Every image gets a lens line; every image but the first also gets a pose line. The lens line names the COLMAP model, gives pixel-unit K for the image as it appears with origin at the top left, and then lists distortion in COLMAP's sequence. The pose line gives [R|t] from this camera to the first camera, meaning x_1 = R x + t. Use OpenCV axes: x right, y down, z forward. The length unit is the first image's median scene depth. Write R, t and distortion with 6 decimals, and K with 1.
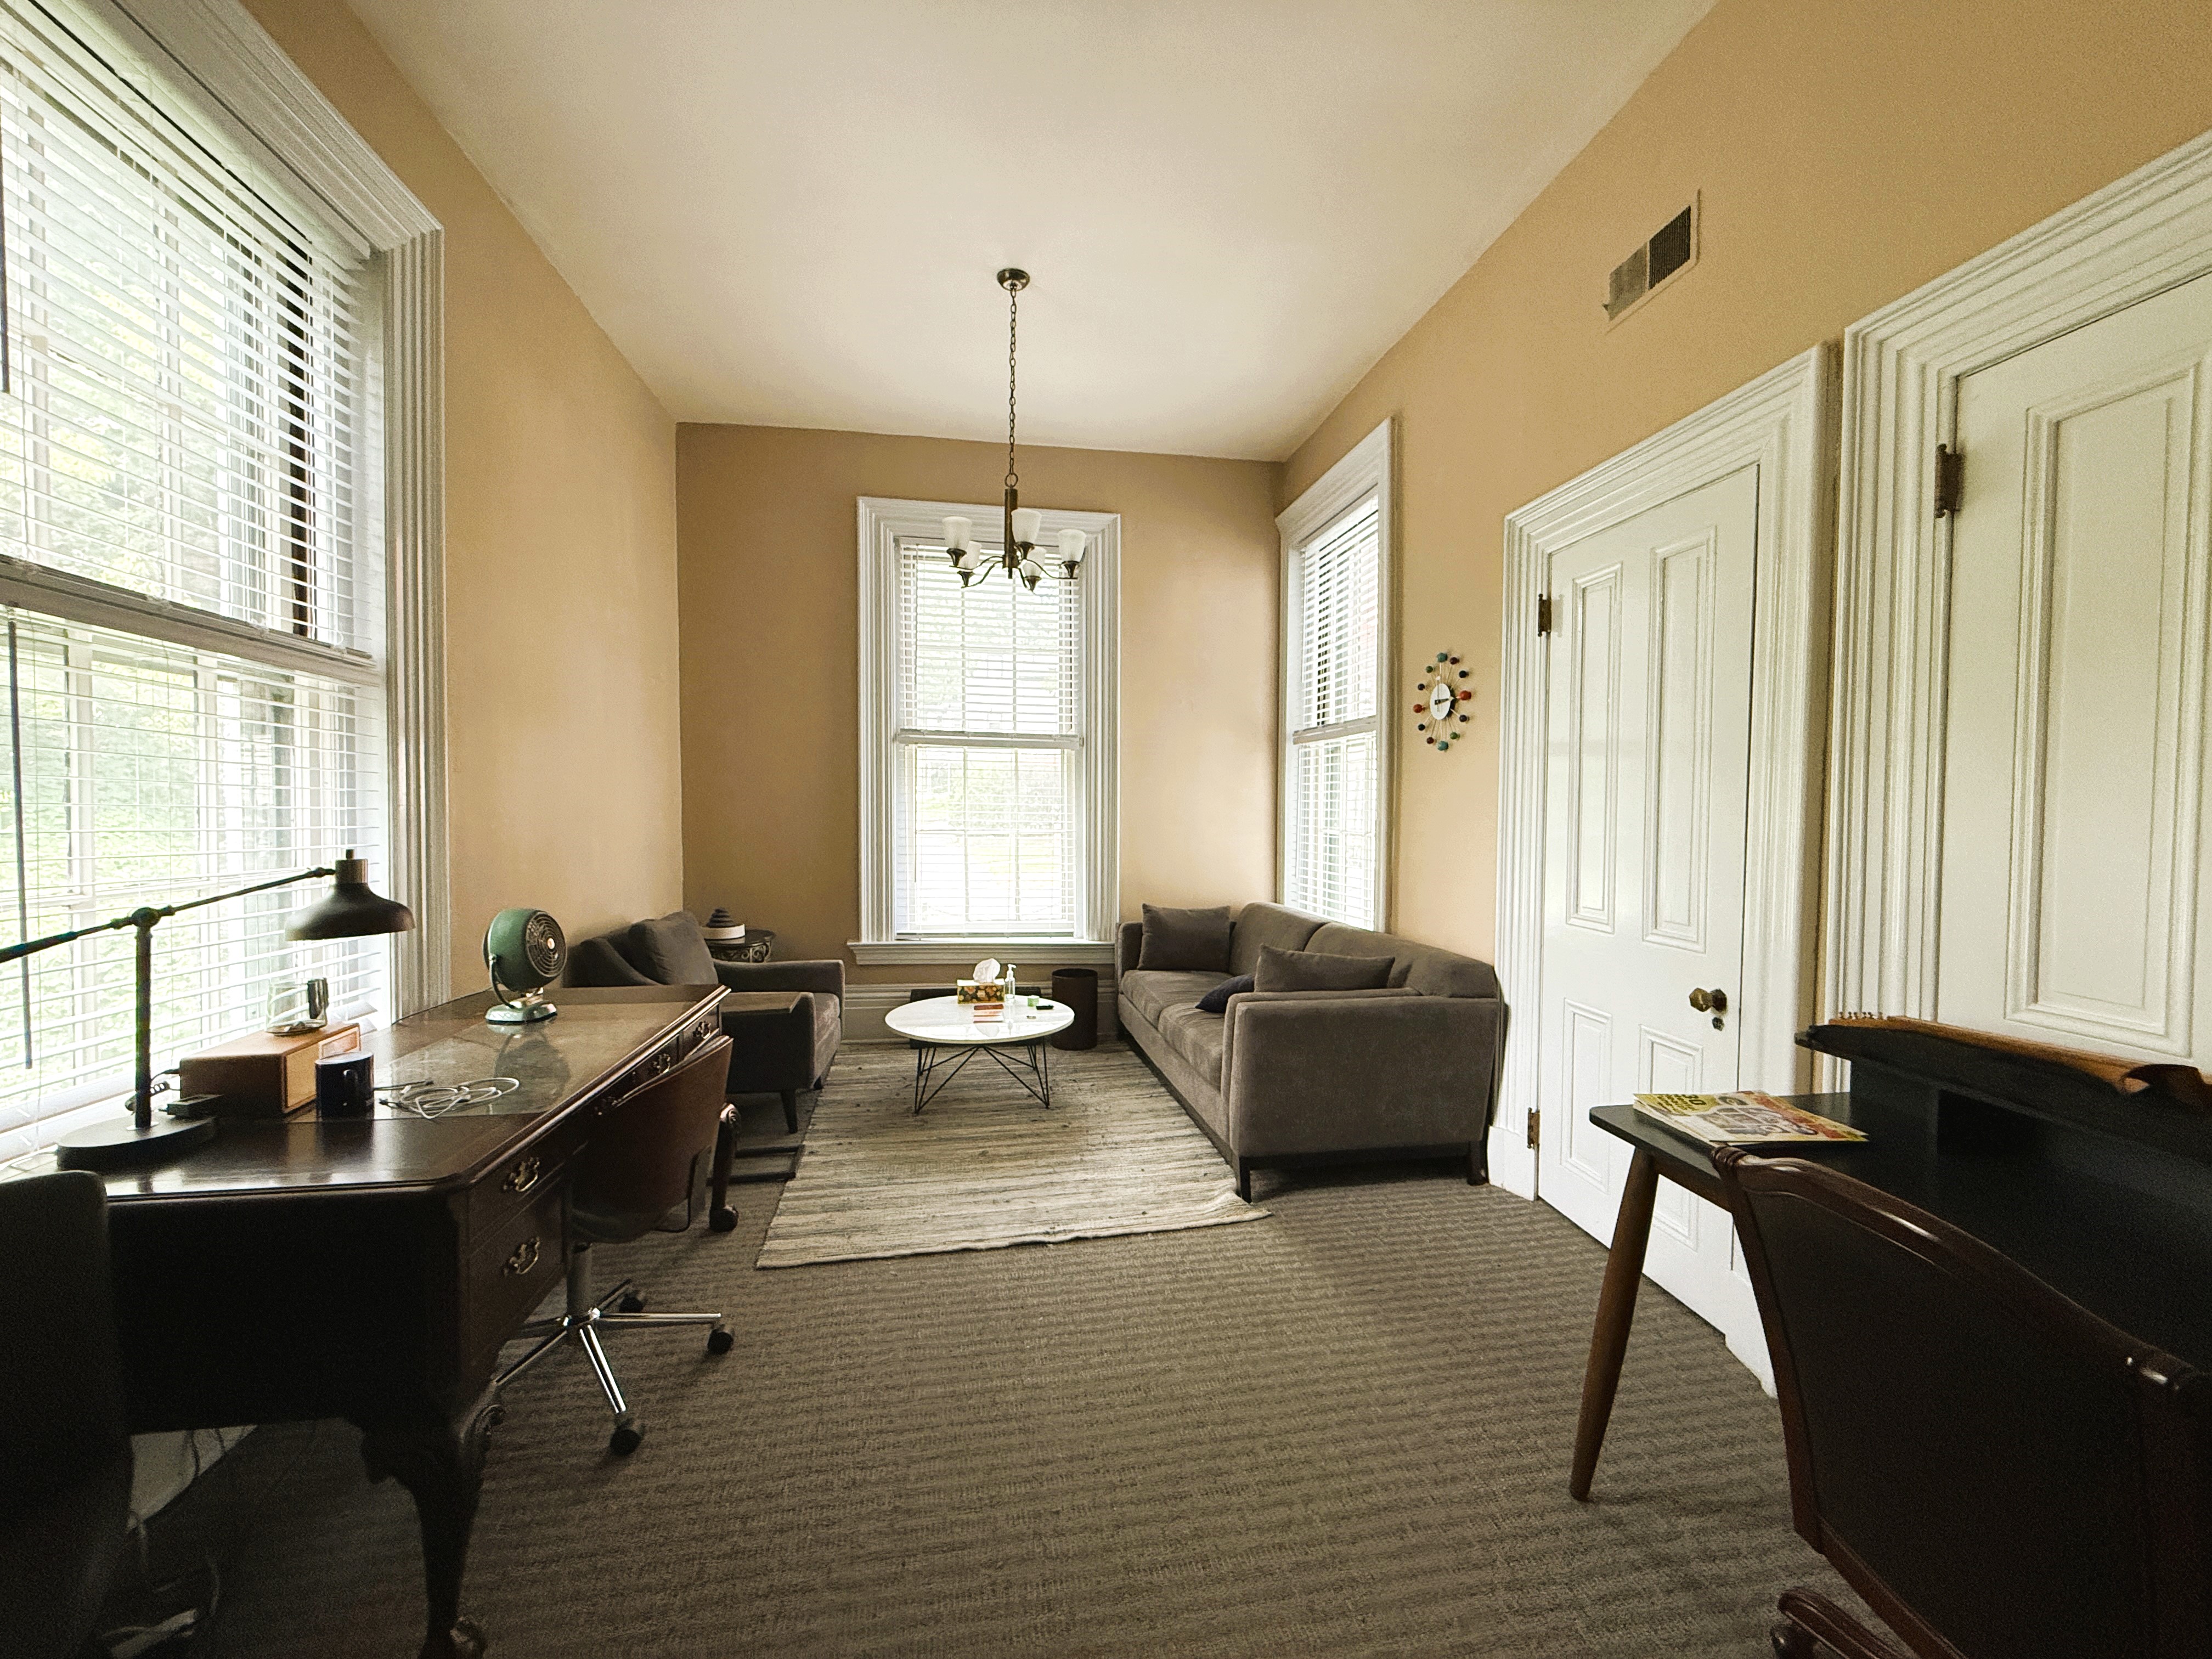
lens RADIAL K [[880.2, 0, 1106.0], [0, 880.2, 829.5], [0, 0, 1]] dist [-0.000397, -0.000360]
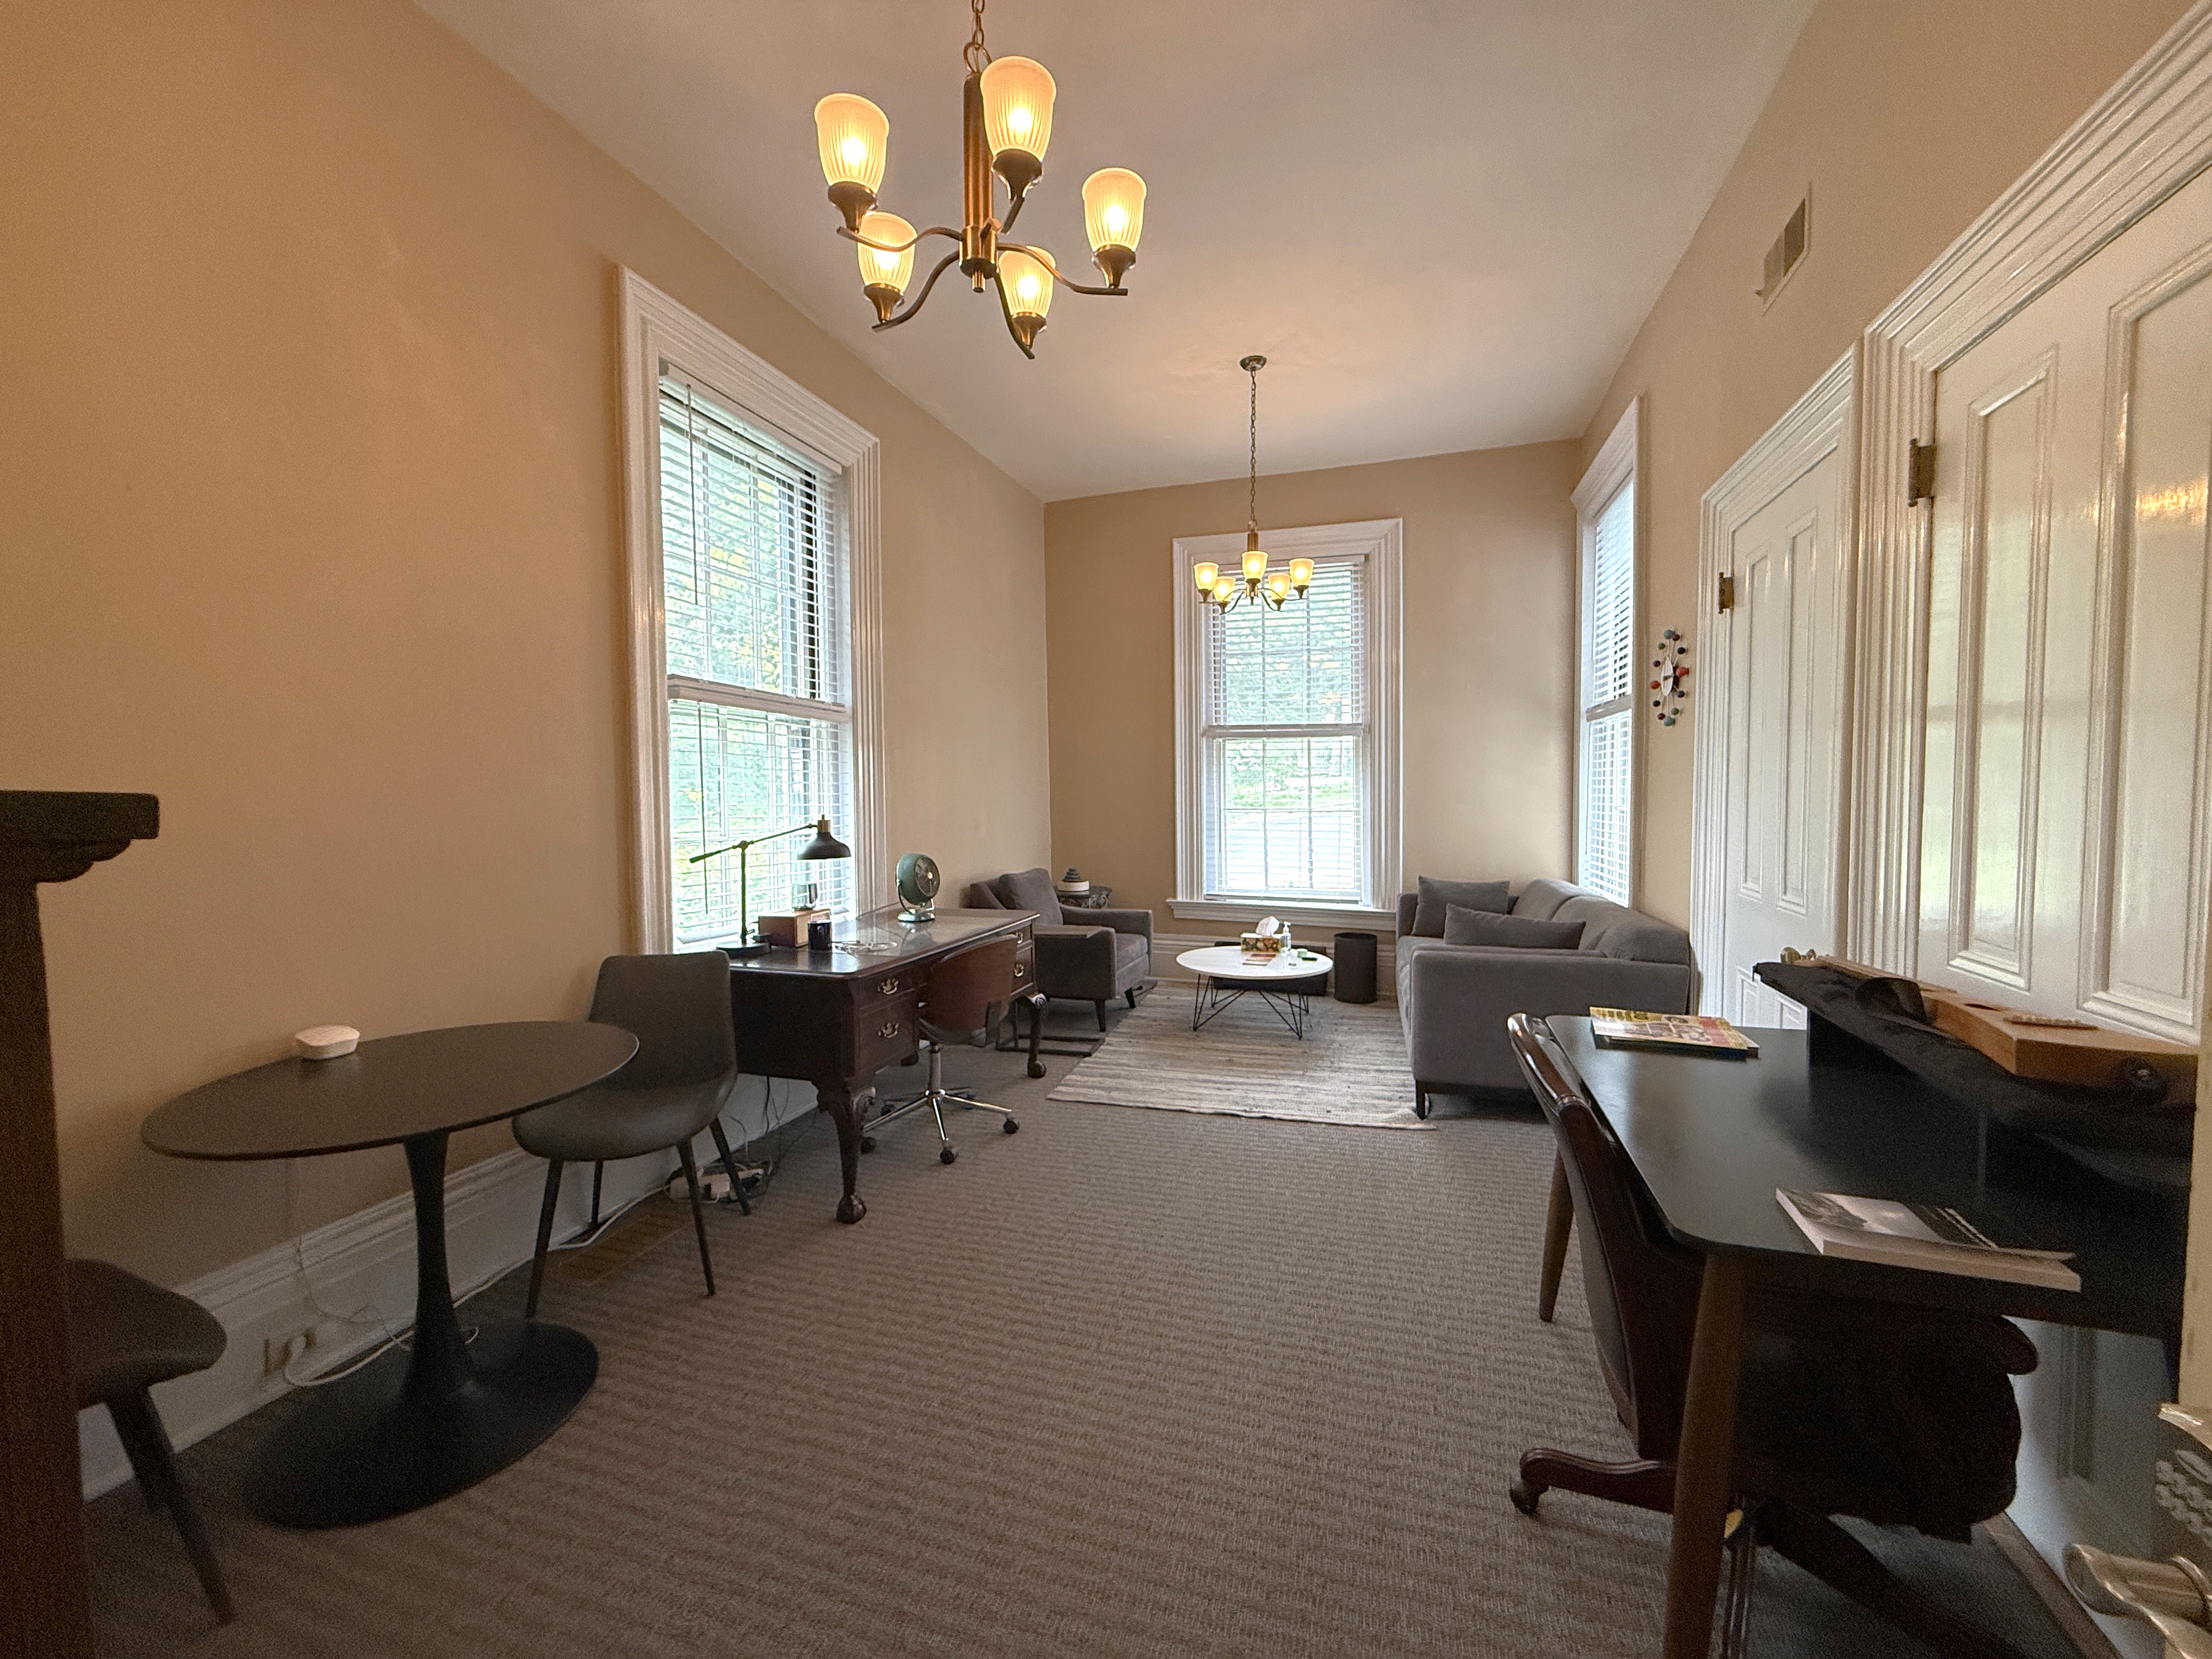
lens RADIAL K [[880.2, 0, 1106.0], [0, 880.2, 829.5], [0, 0, 1]] dist [-0.000397, -0.000360]
pose [[0.891470, 0.005397, -0.453048, 0.298053], [0.001887, 0.999876, 0.015625, 0.014171], [0.453076, -0.014784, 0.891349, -0.229001]]
